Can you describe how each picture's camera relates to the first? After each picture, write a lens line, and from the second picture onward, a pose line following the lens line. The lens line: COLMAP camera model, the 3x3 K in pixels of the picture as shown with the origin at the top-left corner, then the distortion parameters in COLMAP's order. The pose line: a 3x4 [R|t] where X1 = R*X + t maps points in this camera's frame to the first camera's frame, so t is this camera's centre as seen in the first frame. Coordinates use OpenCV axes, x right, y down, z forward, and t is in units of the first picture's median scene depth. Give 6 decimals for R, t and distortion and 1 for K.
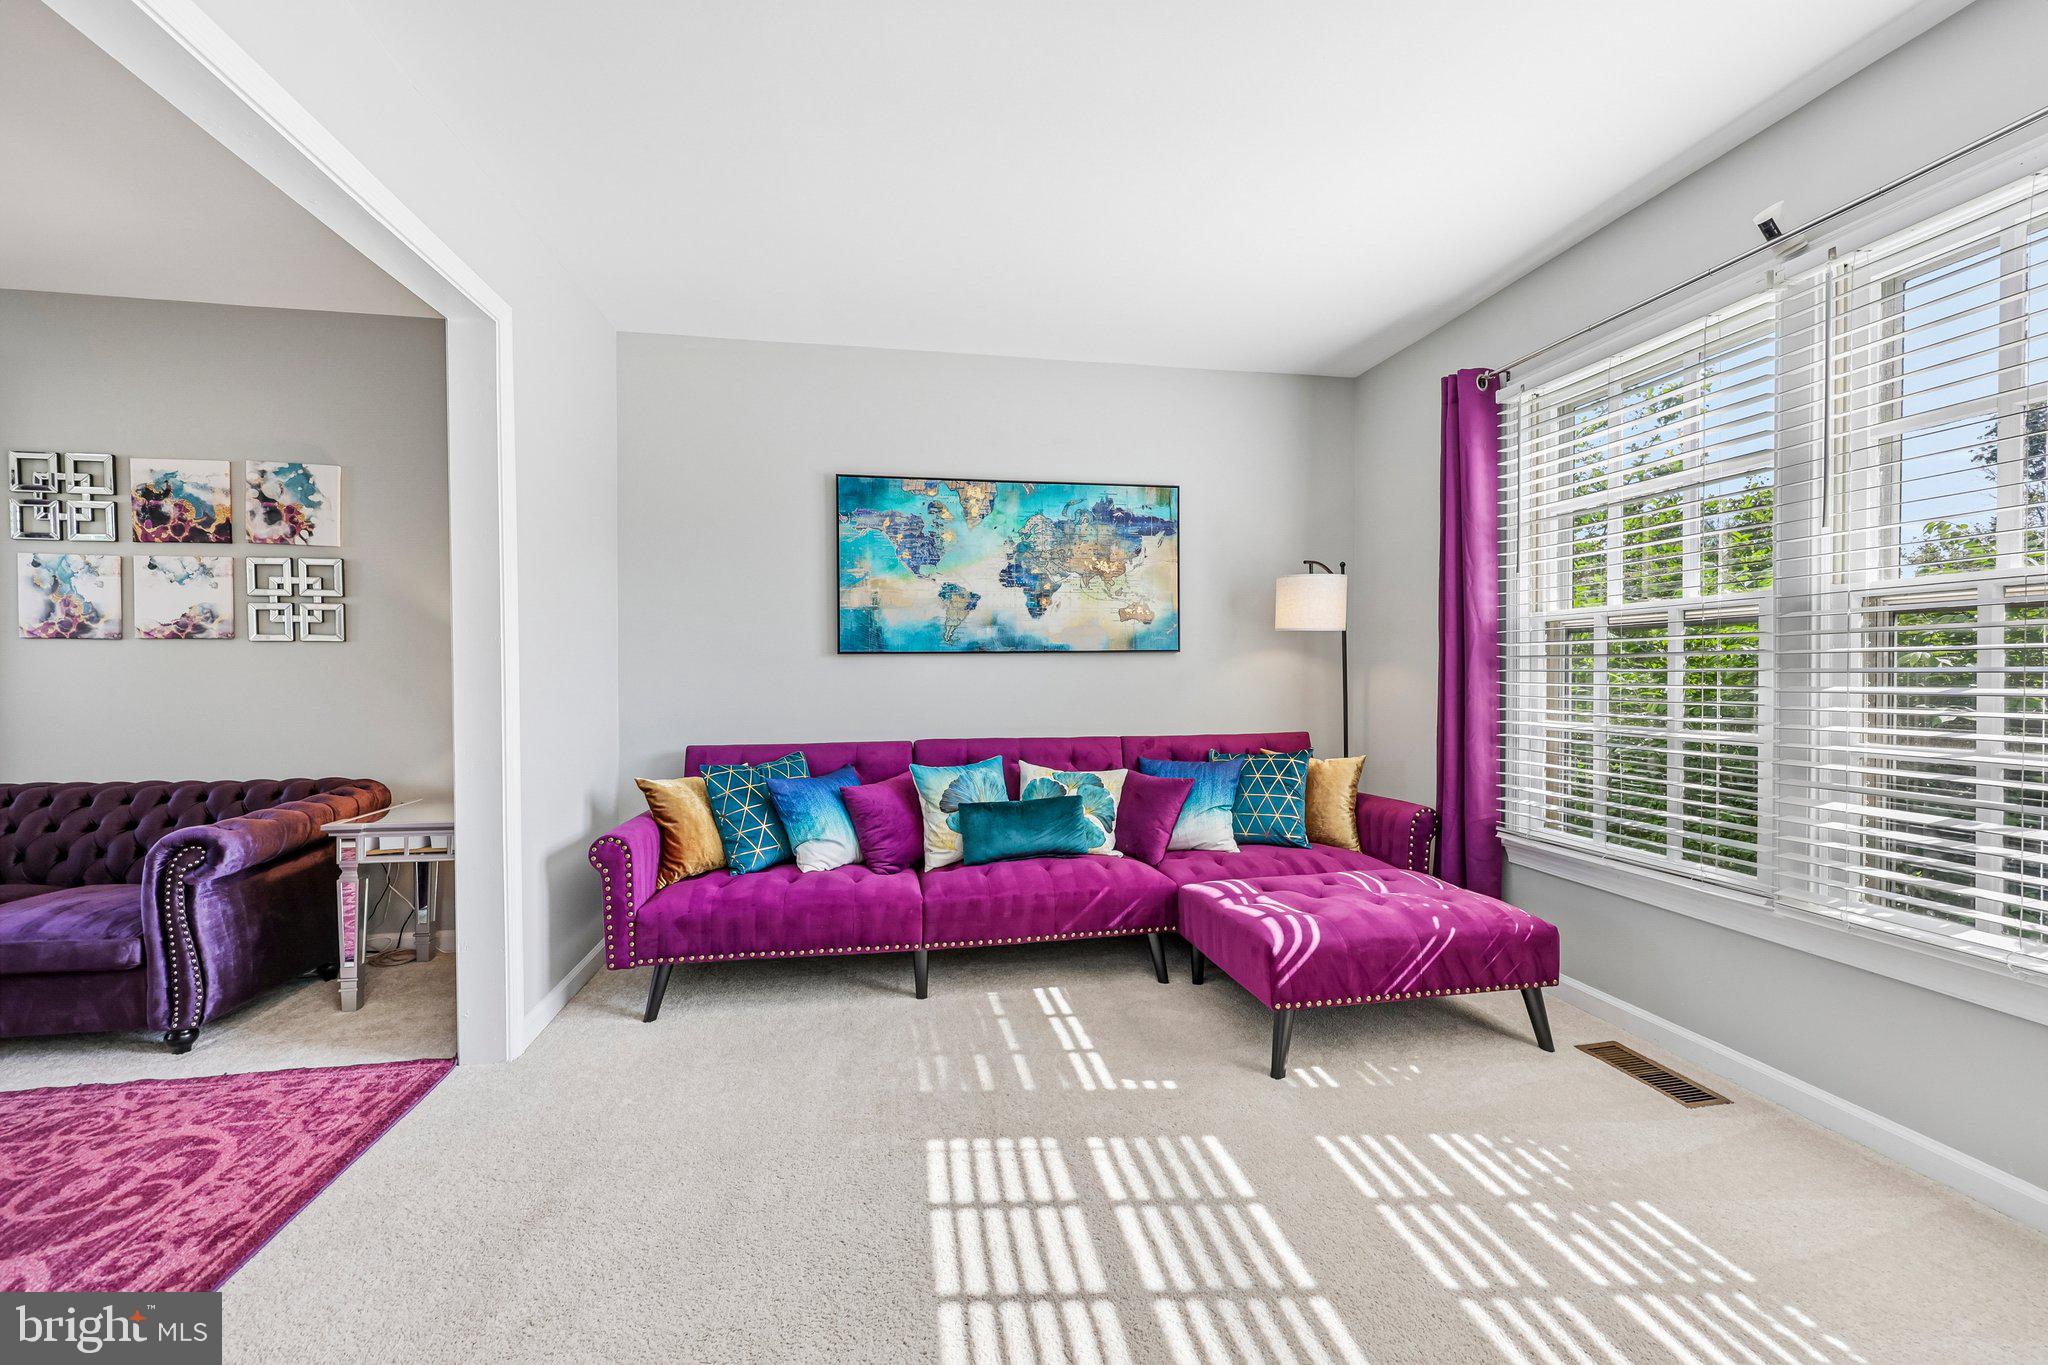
lens RADIAL K [[821.0, 0, 1024.8], [0, 821.0, 683.9], [0, 0, 1]] dist [0.001069, 0.000340]
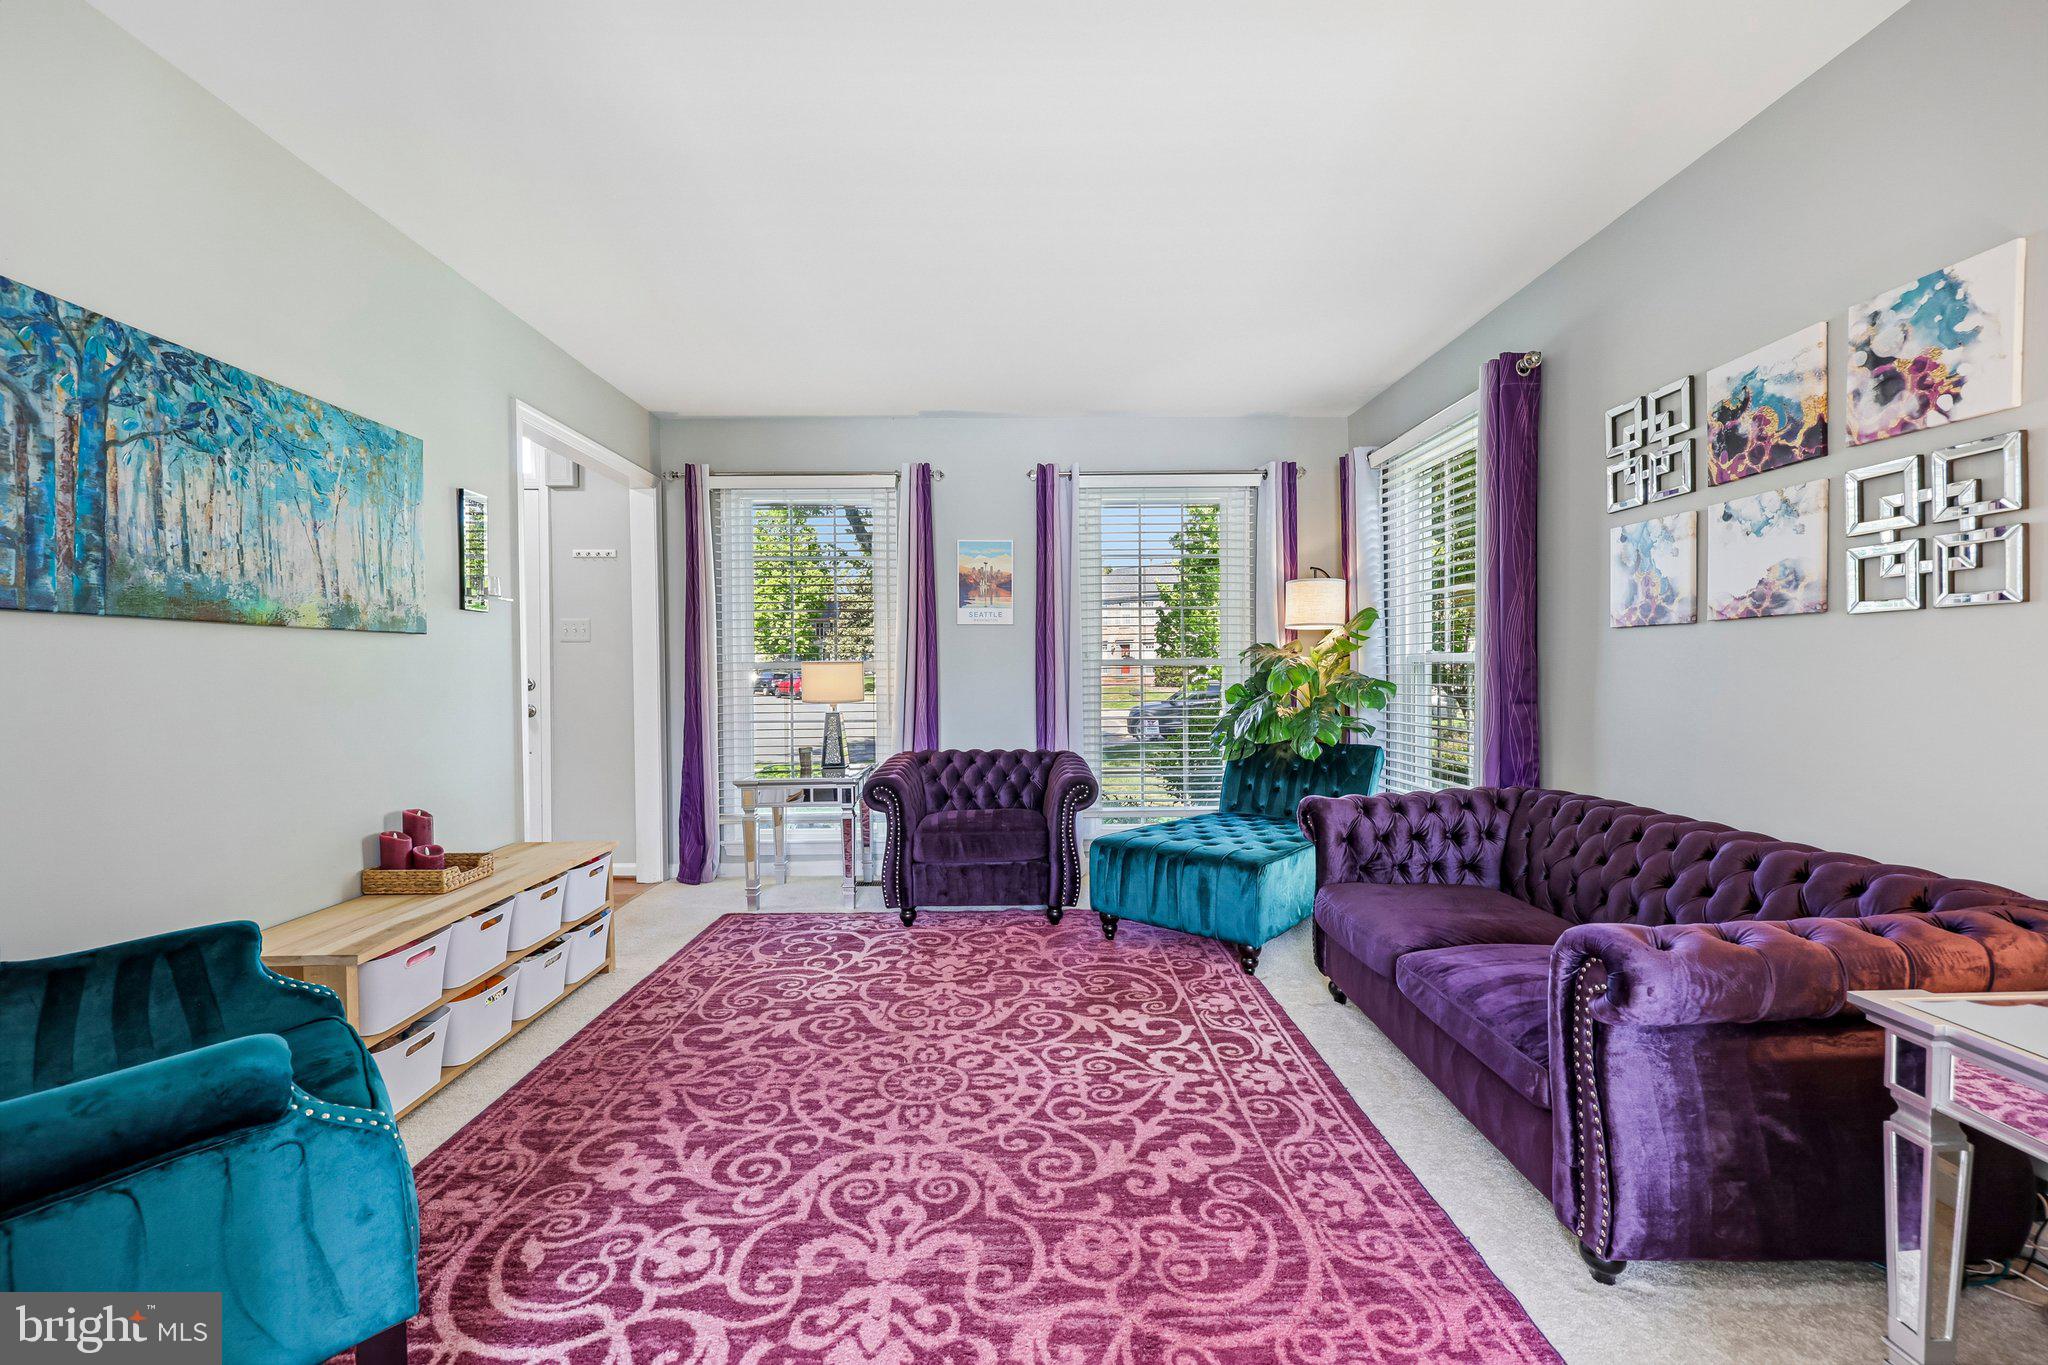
lens RADIAL K [[824.2, 0, 1024.0], [0, 824.2, 682.5], [0, 0, 1]] dist [-0.000279, -0.000034]
pose [[-0.155156, 0.014556, -0.987783, -0.270635], [-0.009126, 0.999828, 0.016167, -0.007408], [0.987848, 0.011523, -0.154996, 0.514641]]
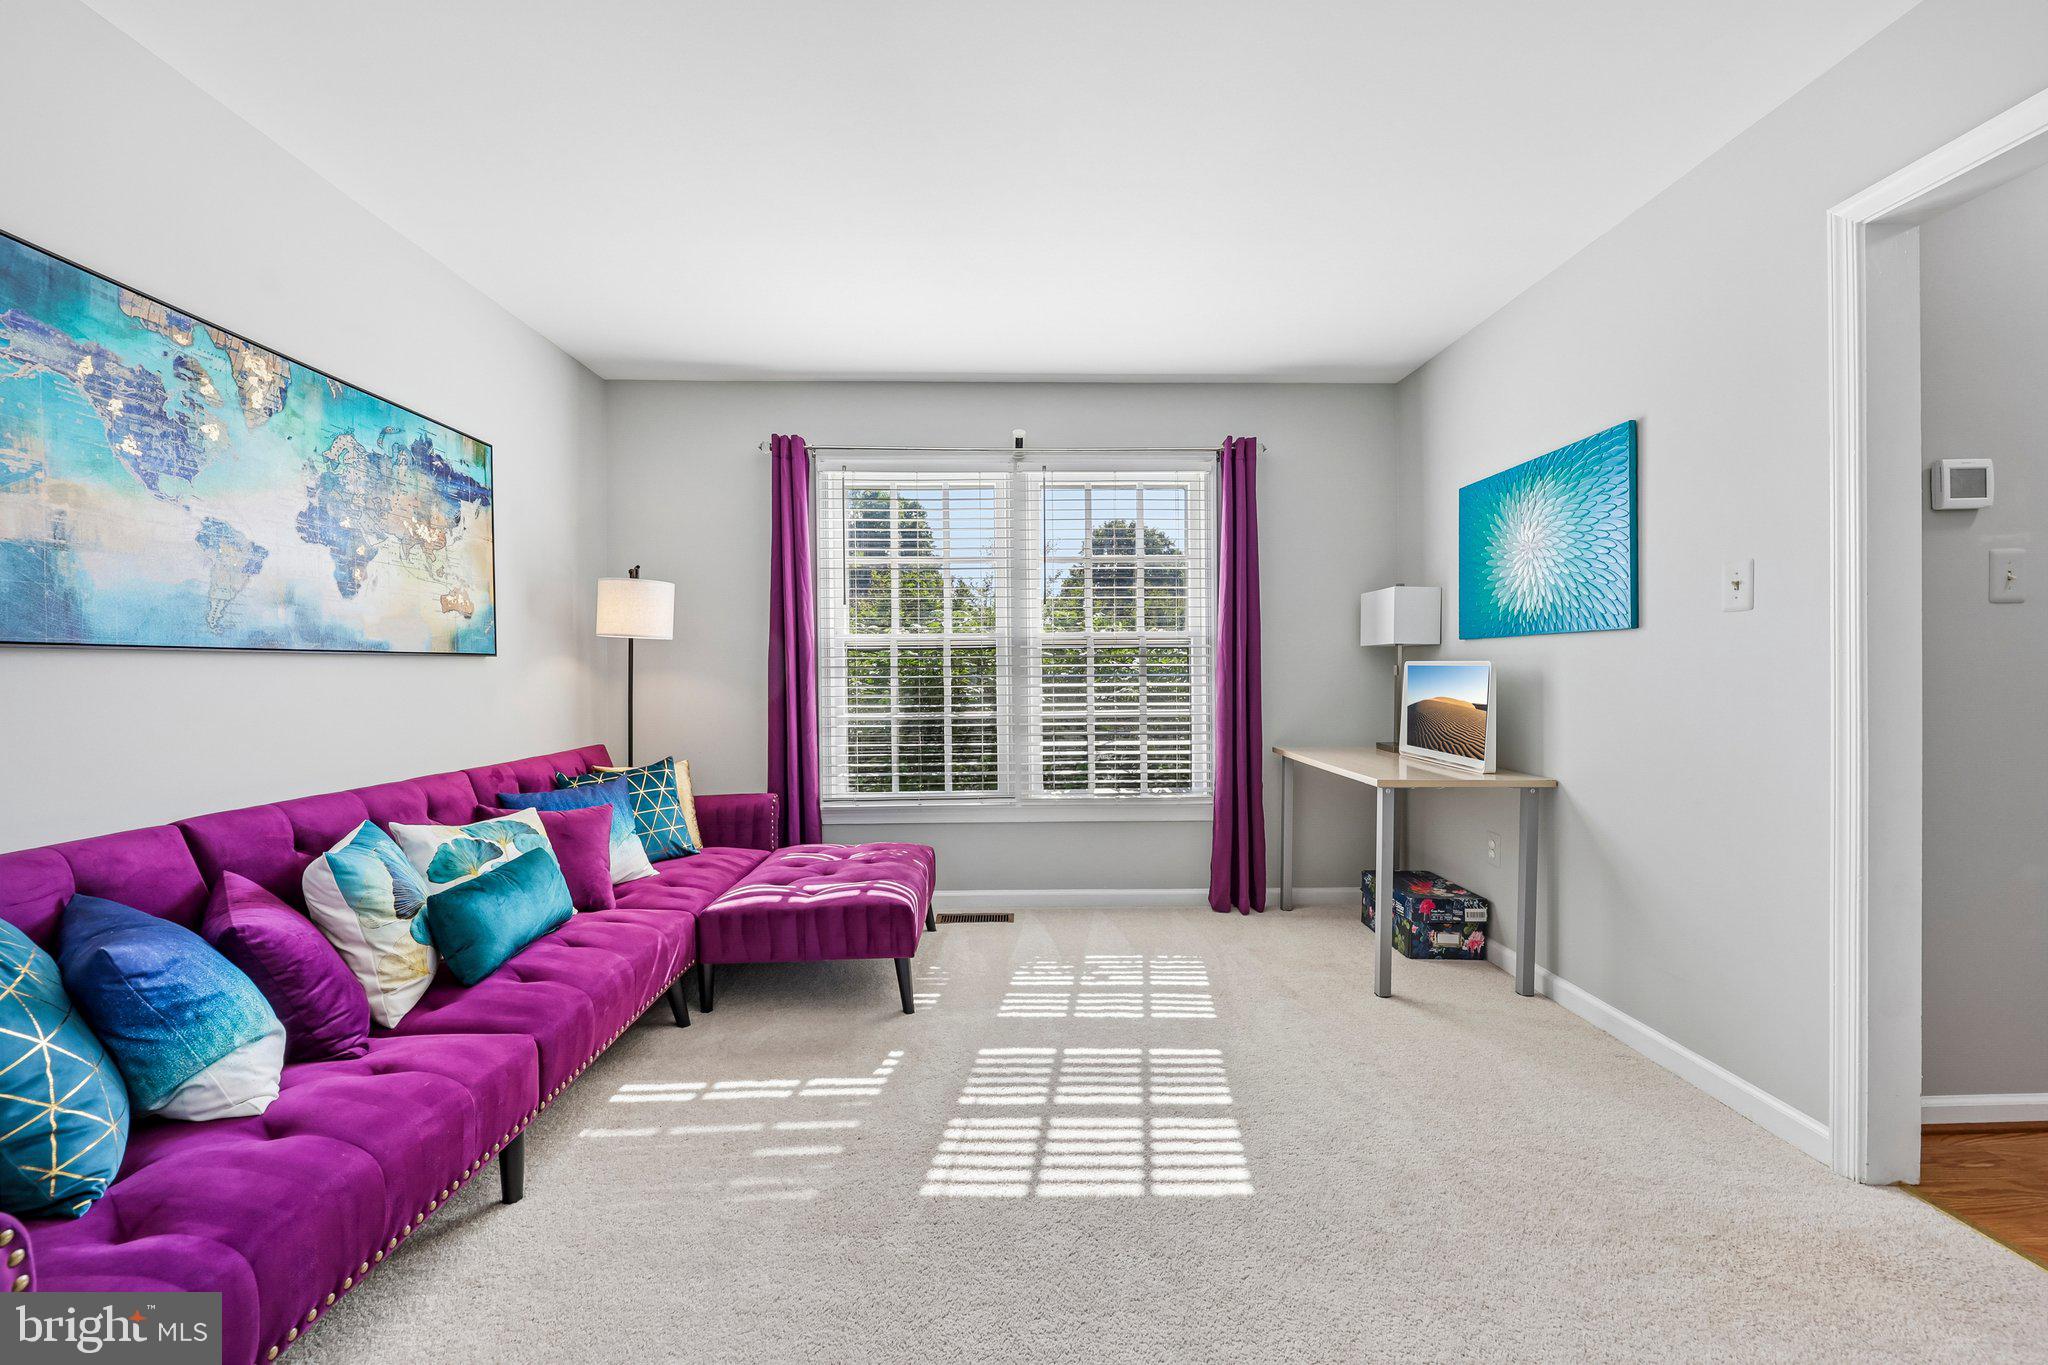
lens RADIAL K [[821.0, 0, 1024.8], [0, 821.0, 683.9], [0, 0, 1]] dist [0.001069, 0.000340]
pose [[0.152092, -0.012112, 0.988292, -0.625610], [0.023147, 0.999694, 0.008690, -0.009562], [-0.988095, 0.021554, 0.152326, 0.463015]]
